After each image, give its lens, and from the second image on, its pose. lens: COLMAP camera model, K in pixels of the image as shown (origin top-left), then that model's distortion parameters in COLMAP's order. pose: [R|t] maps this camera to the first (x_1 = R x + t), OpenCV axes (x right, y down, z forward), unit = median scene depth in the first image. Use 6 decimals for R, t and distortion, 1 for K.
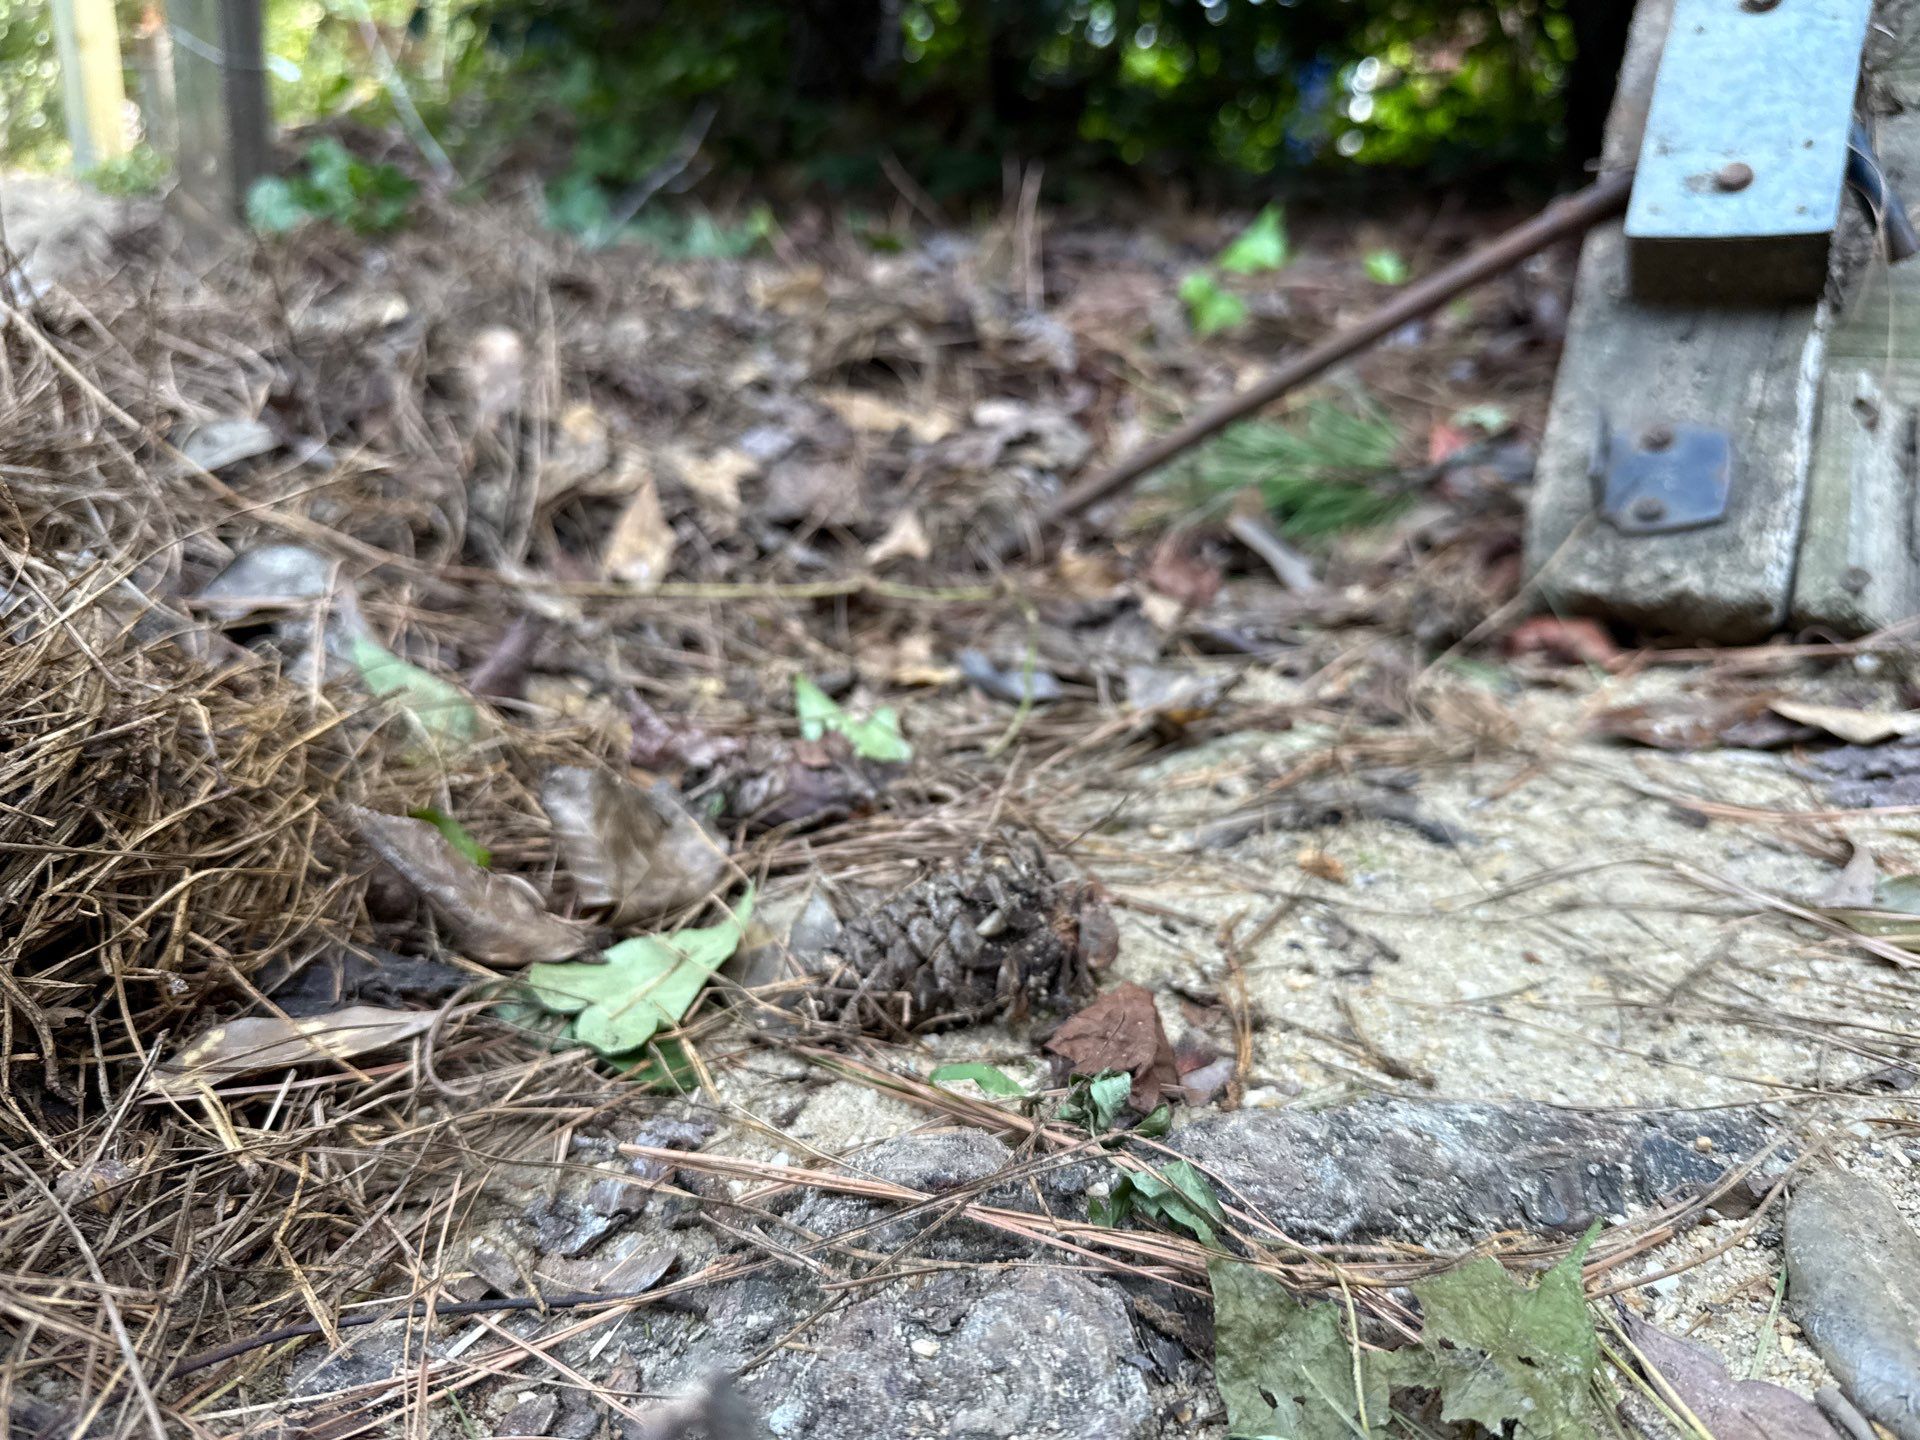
lens RADIAL K [[771.5, 0, 960.5], [0, 771.5, 716.9], [0, 0, 1]] dist [0.000340, 0.000211]
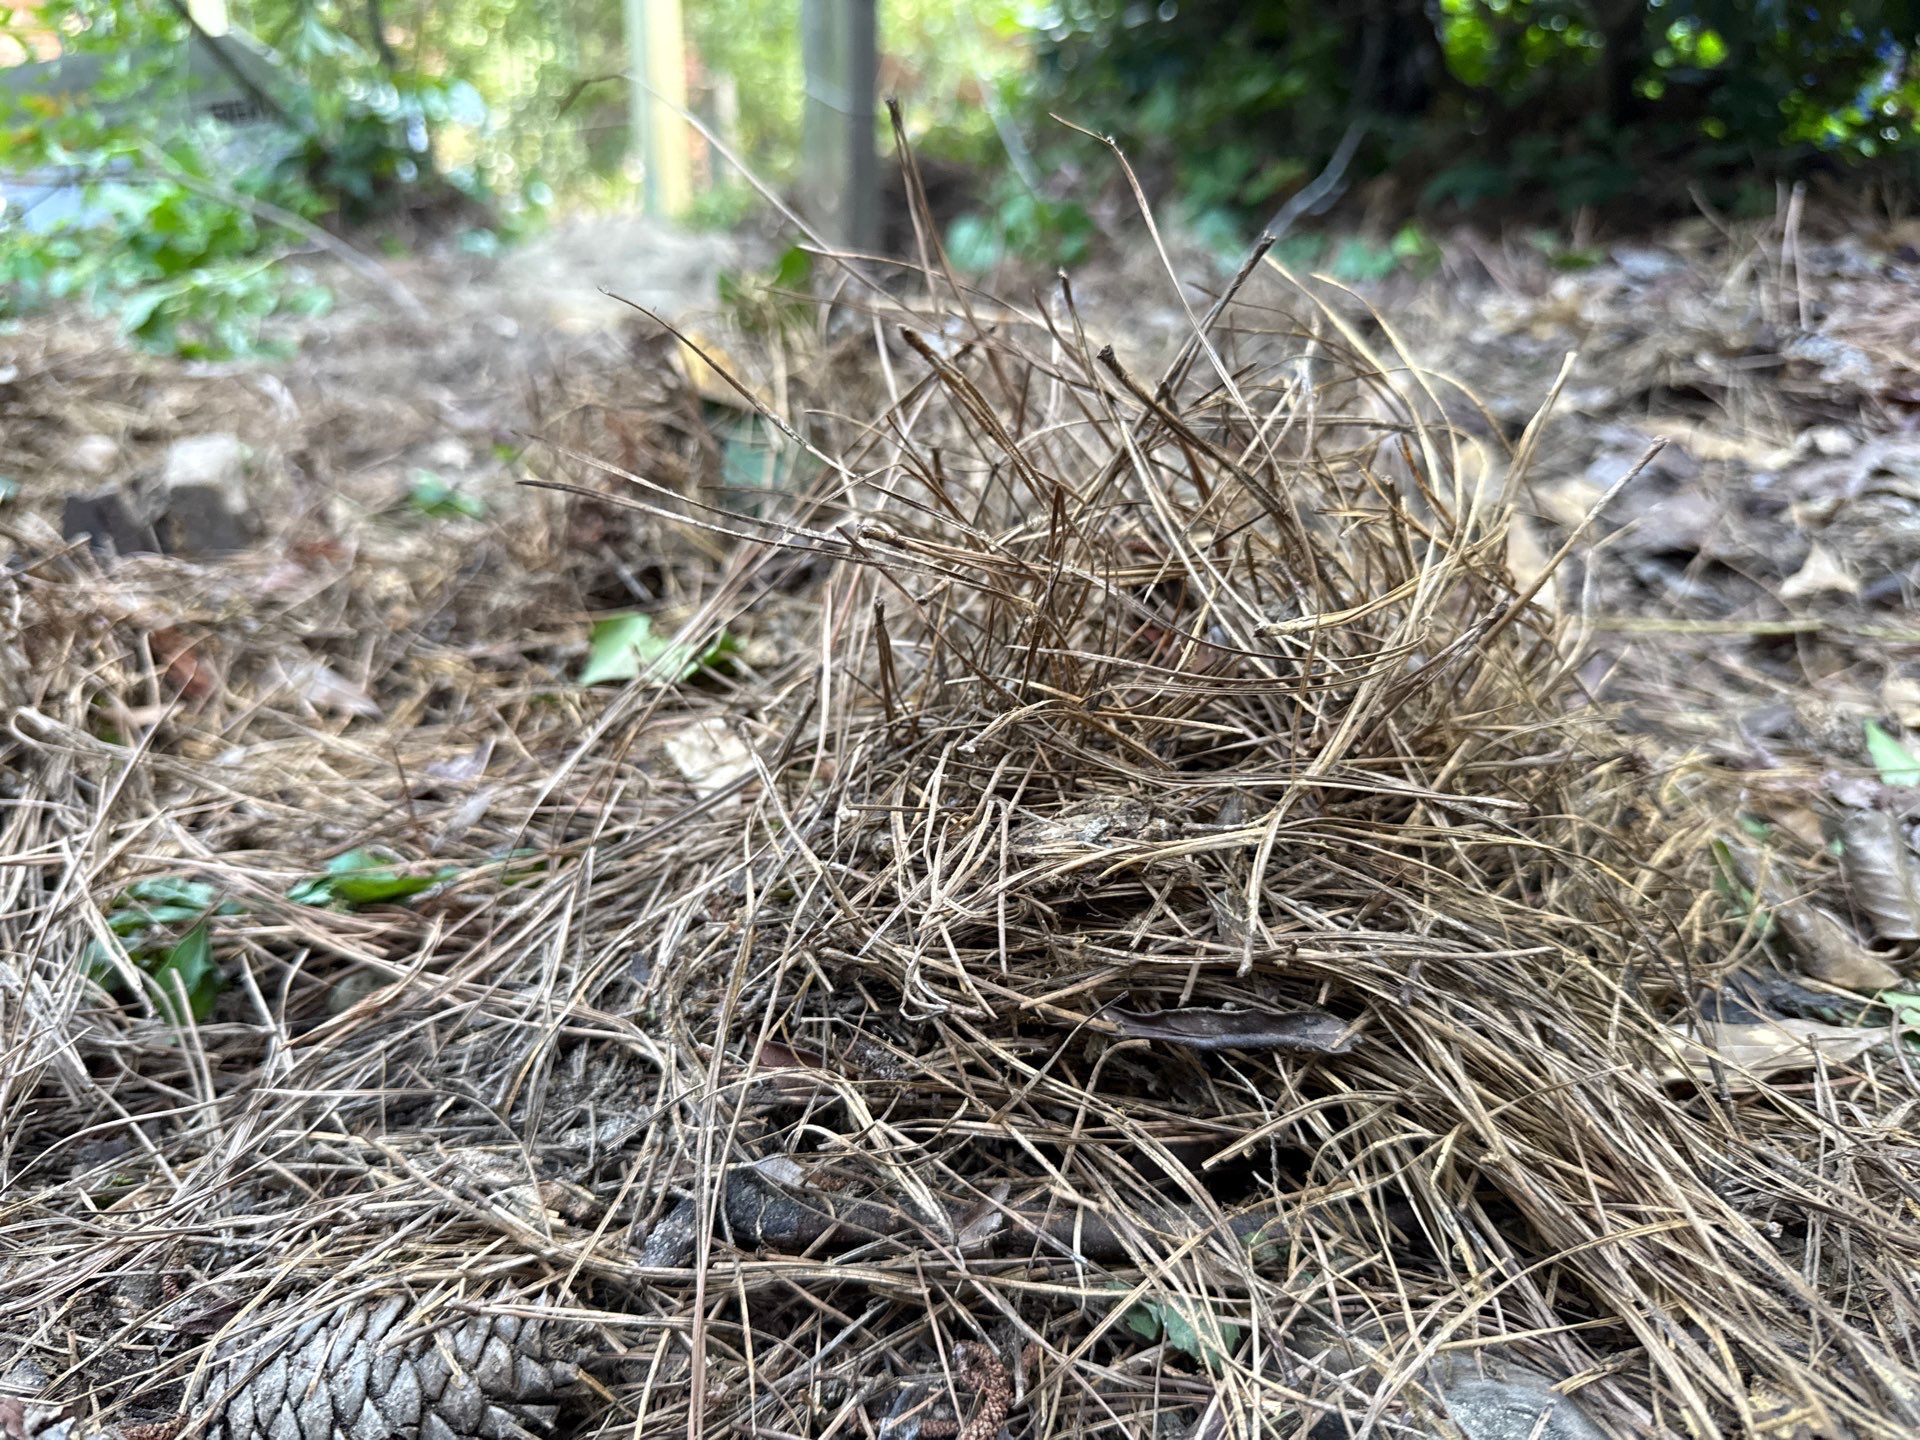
lens RADIAL K [[771.5, 0, 960.5], [0, 771.5, 716.9], [0, 0, 1]] dist [0.000340, 0.000211]
pose [[0.995051, 0.025664, -0.095996, -0.775971], [-0.023323, 0.999405, 0.025422, -0.029495], [0.096591, -0.023057, 0.995057, -0.088066]]
